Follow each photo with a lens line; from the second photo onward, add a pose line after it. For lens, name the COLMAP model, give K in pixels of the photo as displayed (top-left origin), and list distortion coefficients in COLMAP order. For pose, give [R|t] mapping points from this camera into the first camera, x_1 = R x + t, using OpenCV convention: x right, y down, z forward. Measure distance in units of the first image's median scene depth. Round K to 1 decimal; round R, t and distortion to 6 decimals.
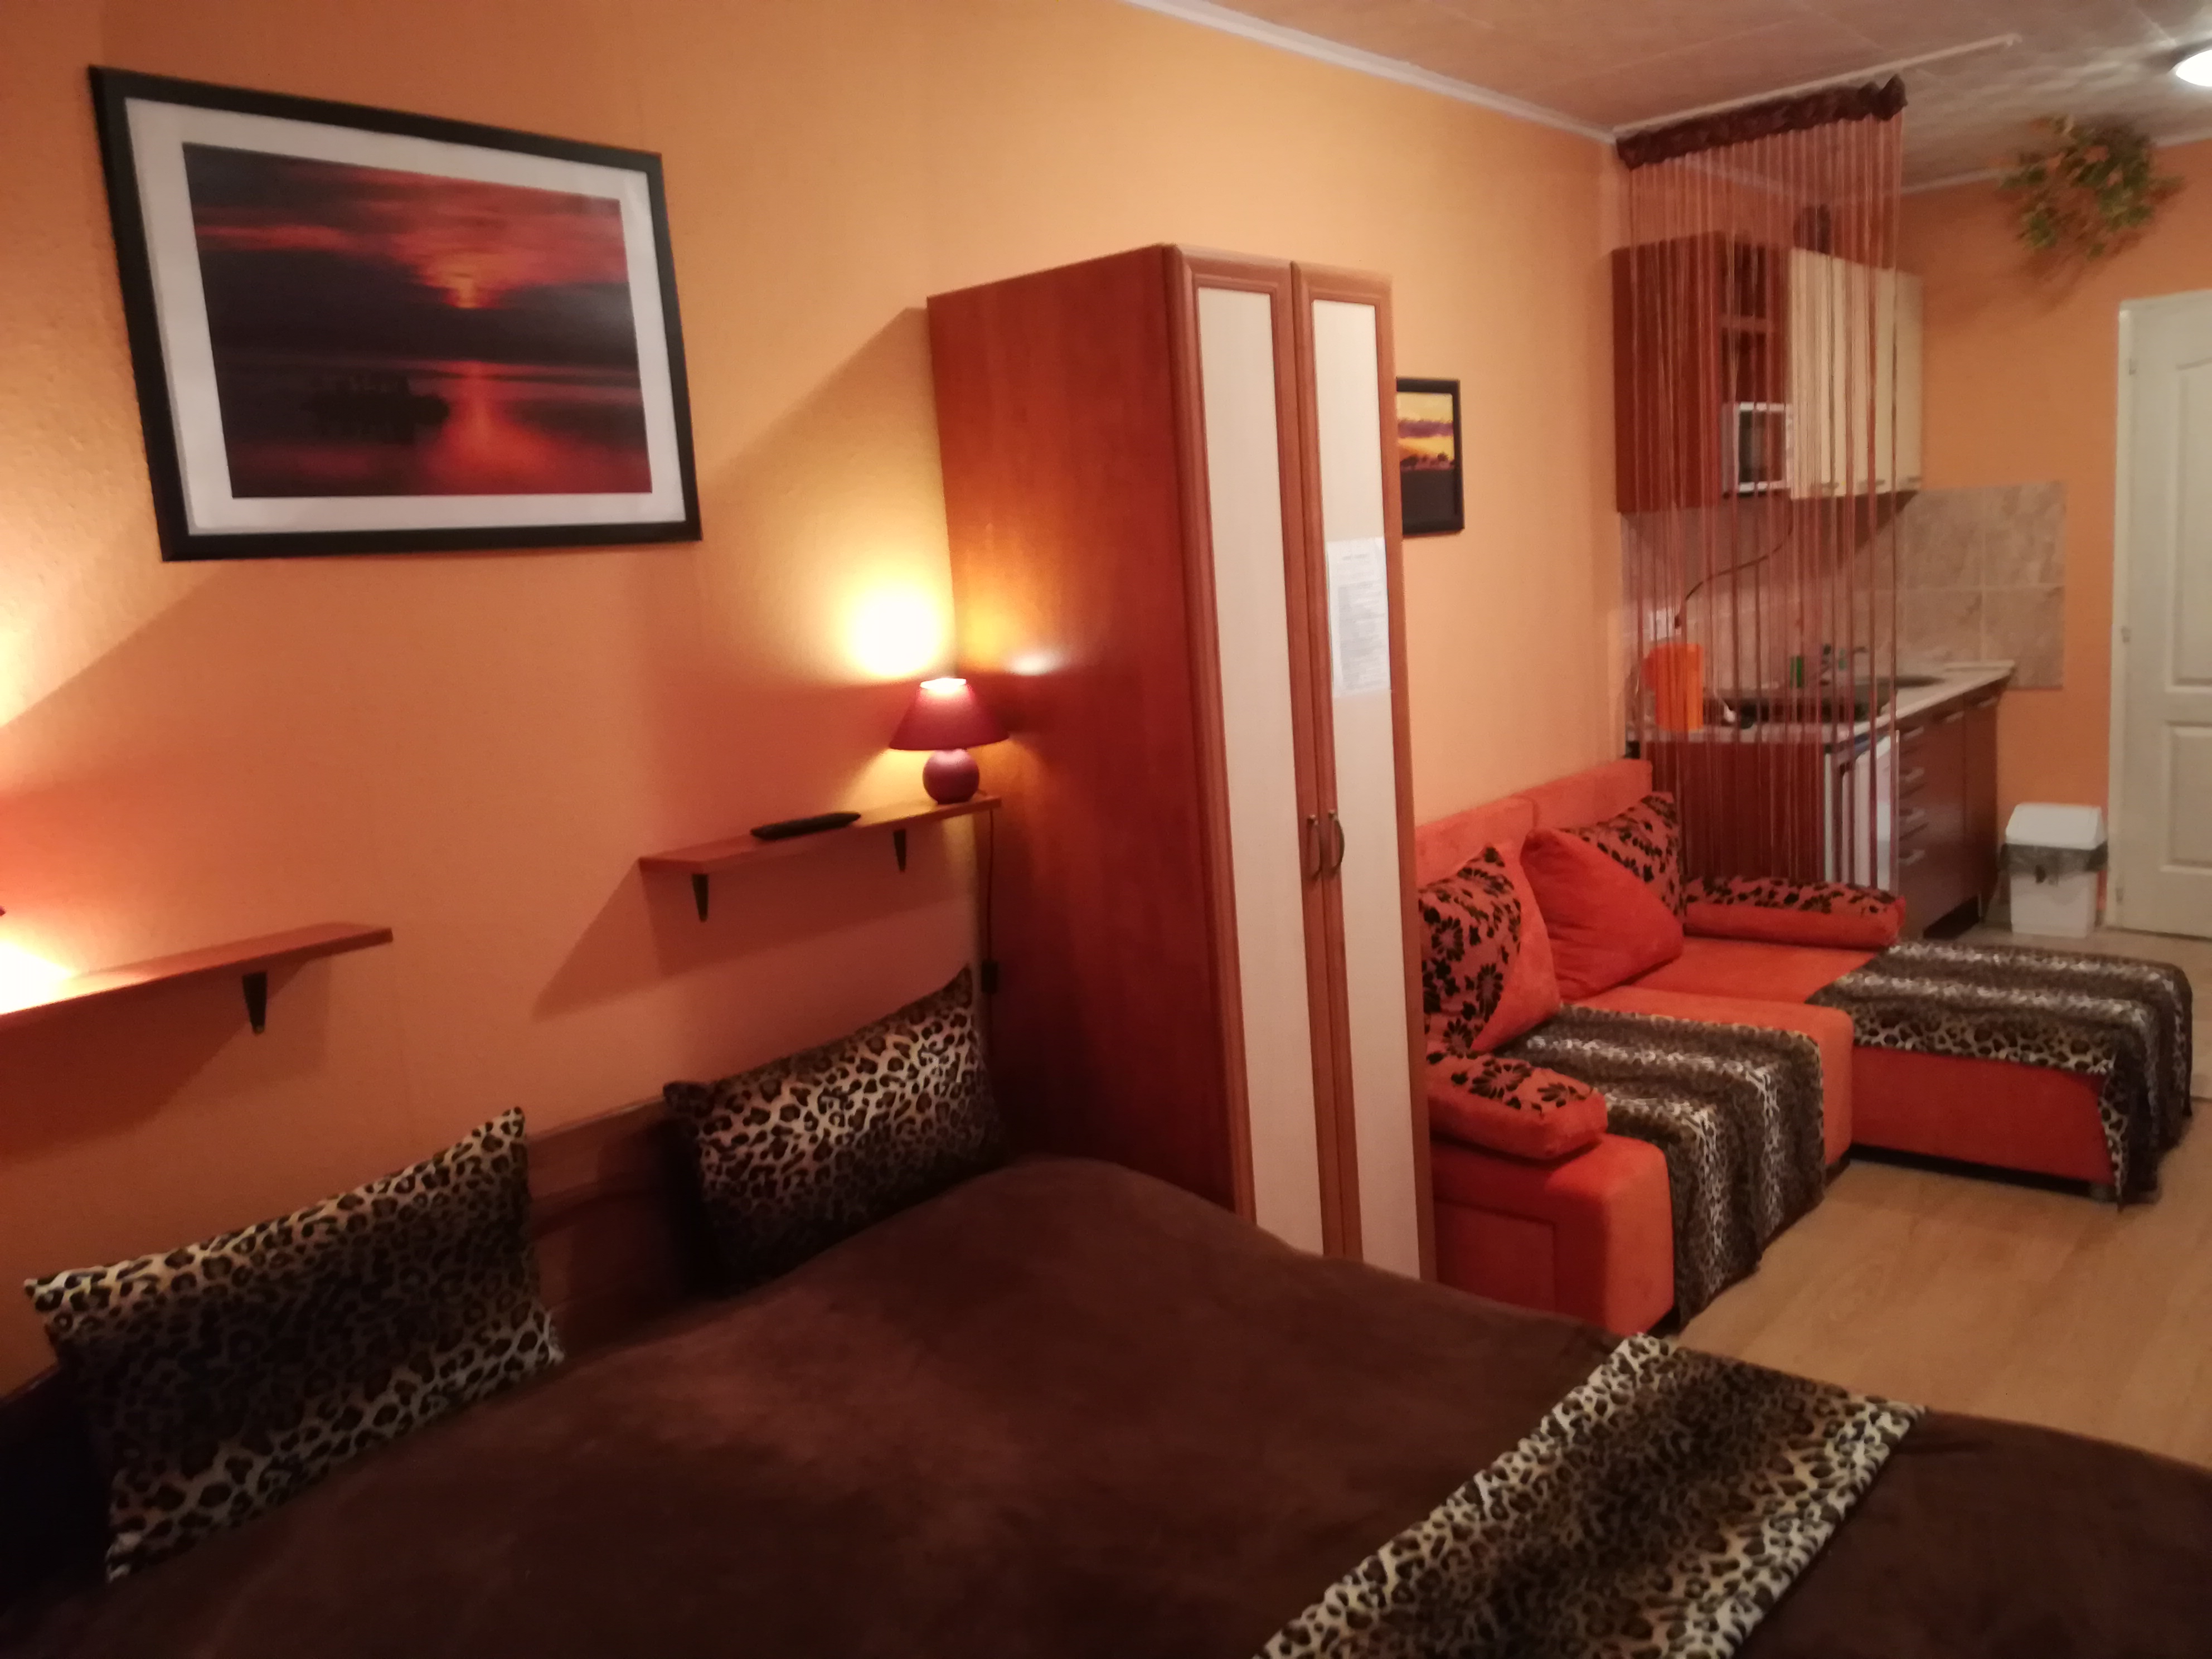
lens RADIAL K [[1698.1, 0, 1098.5], [0, 1698.1, 821.1], [0, 0, 1]] dist [0.003257, -0.010575]
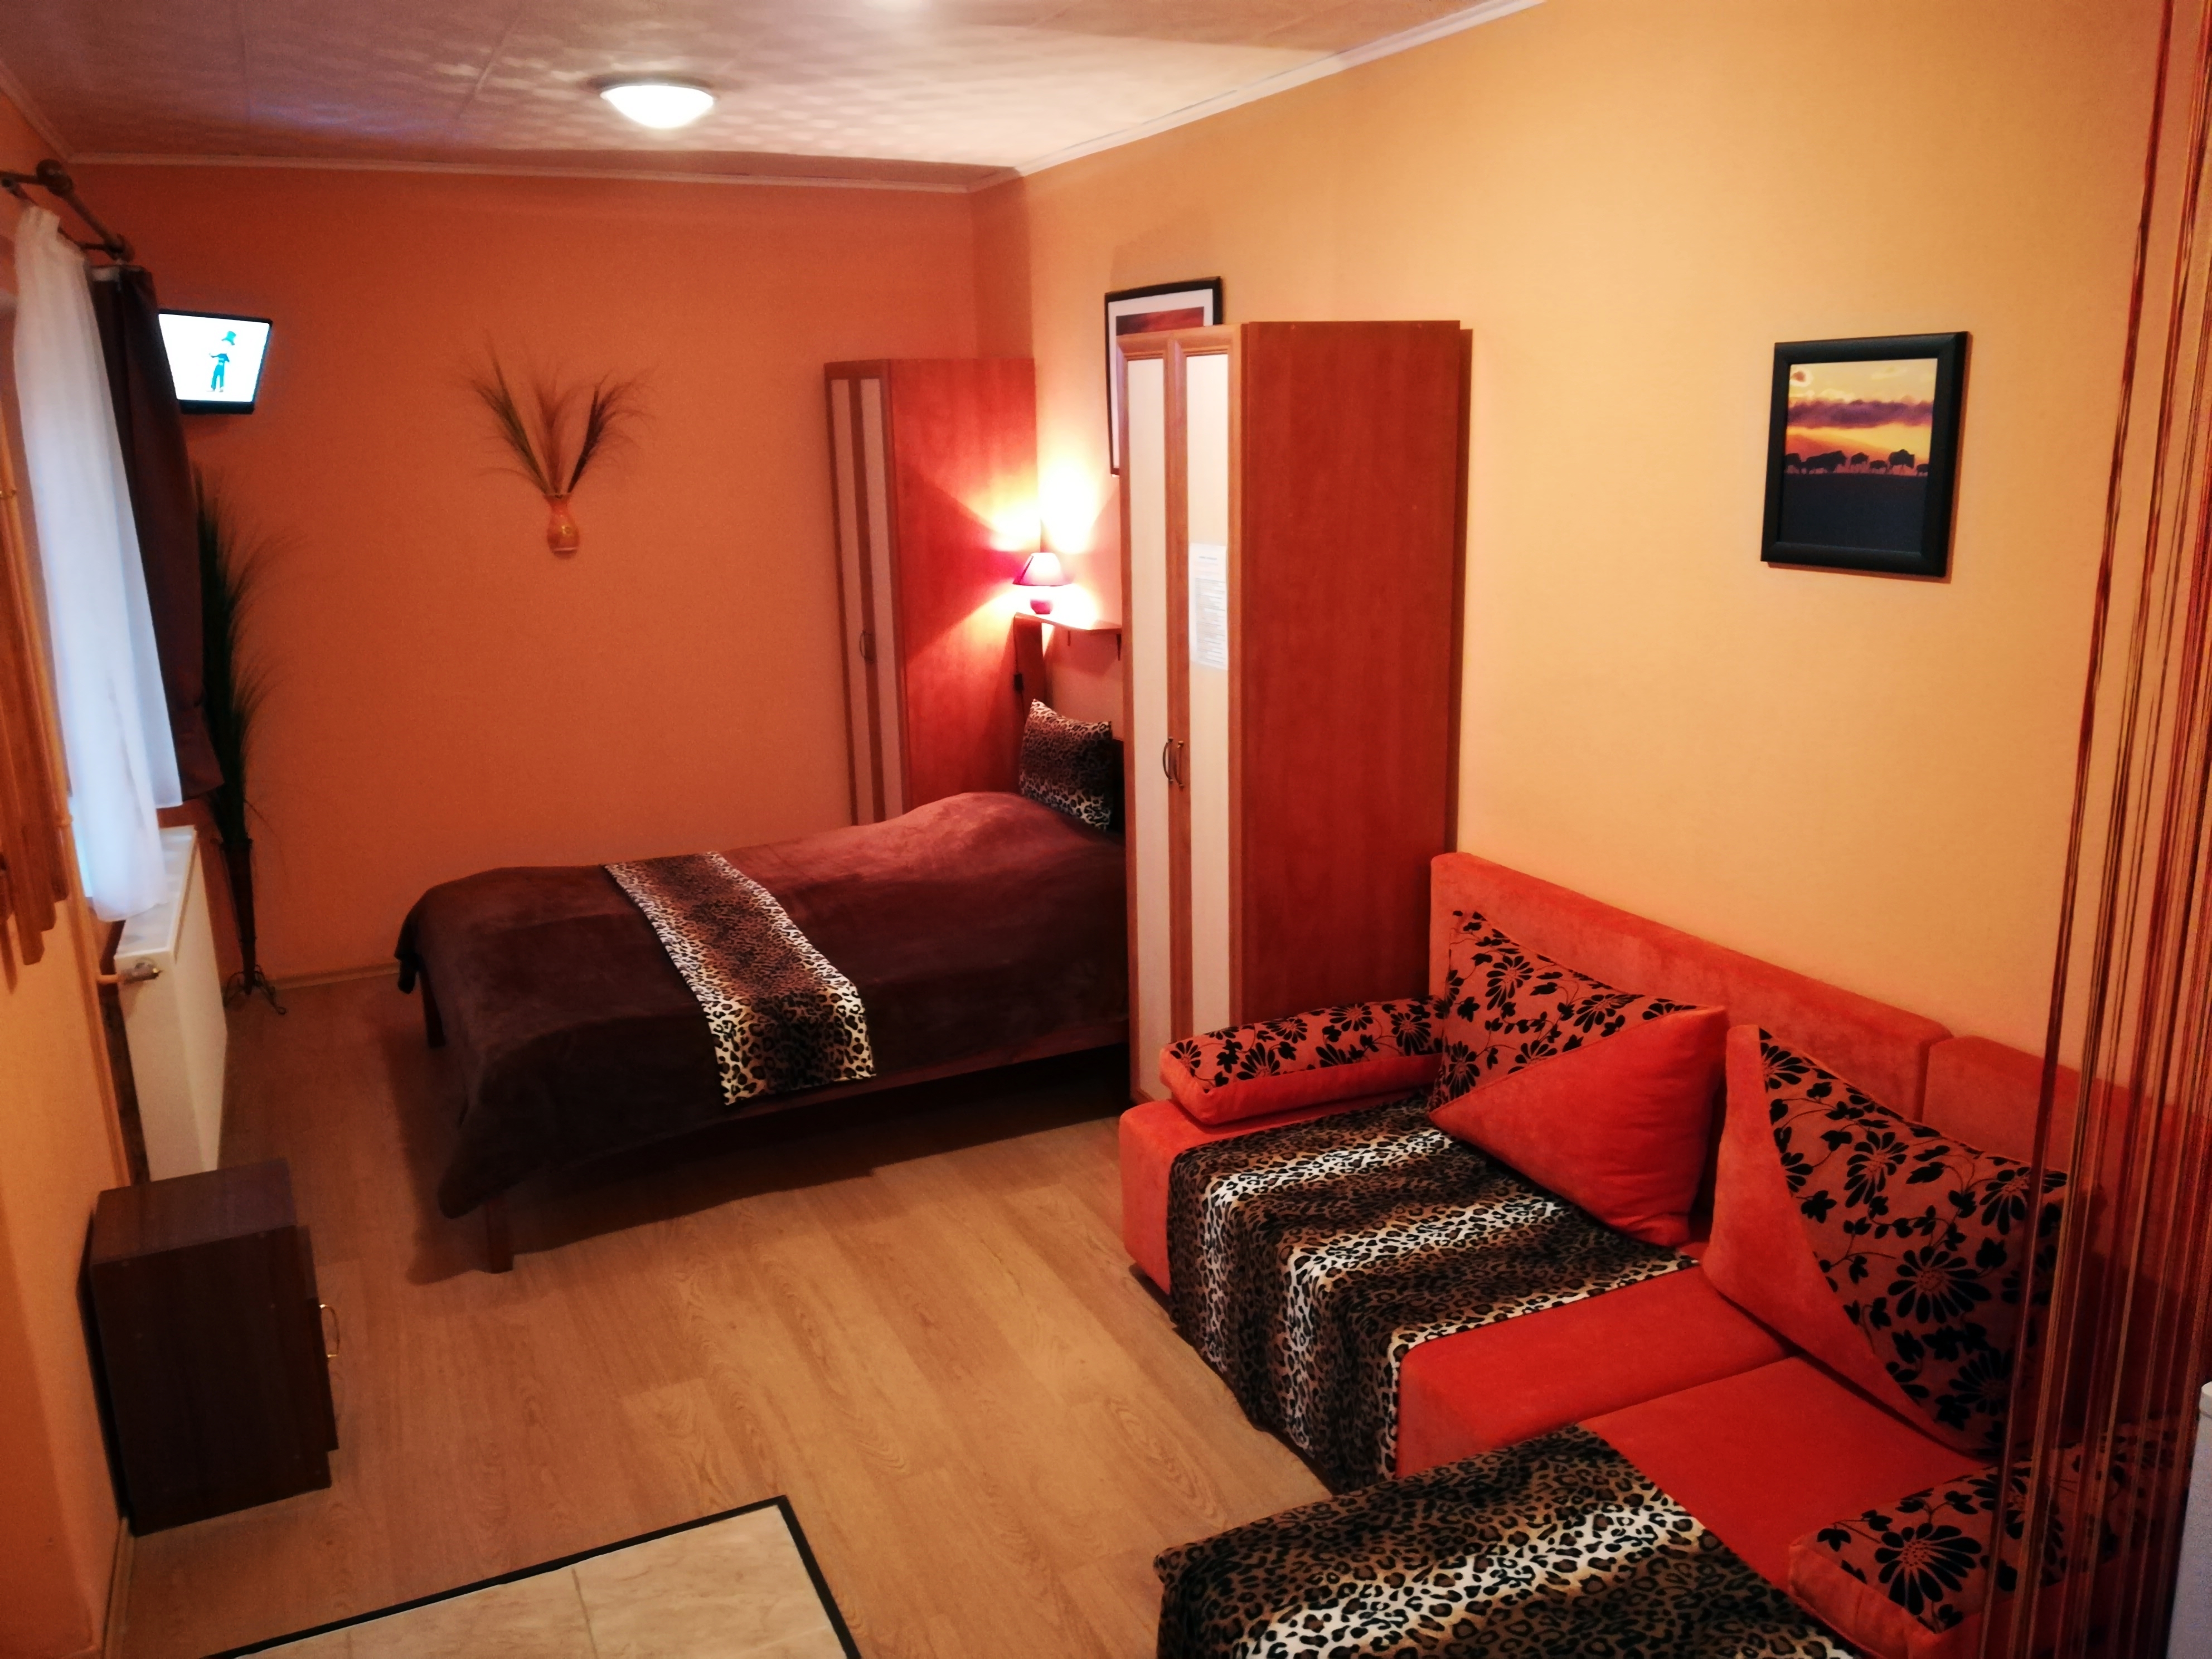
lens RADIAL K [[1698.1, 0, 1102.2], [0, 1698.1, 832.1], [0, 0, 1]] dist [0.003257, -0.010575]
pose [[-0.412387, 0.299544, -0.860355, 0.934220], [-0.086581, 0.927237, 0.364330, -0.294849], [0.906885, 0.224735, -0.356446, 1.001177]]
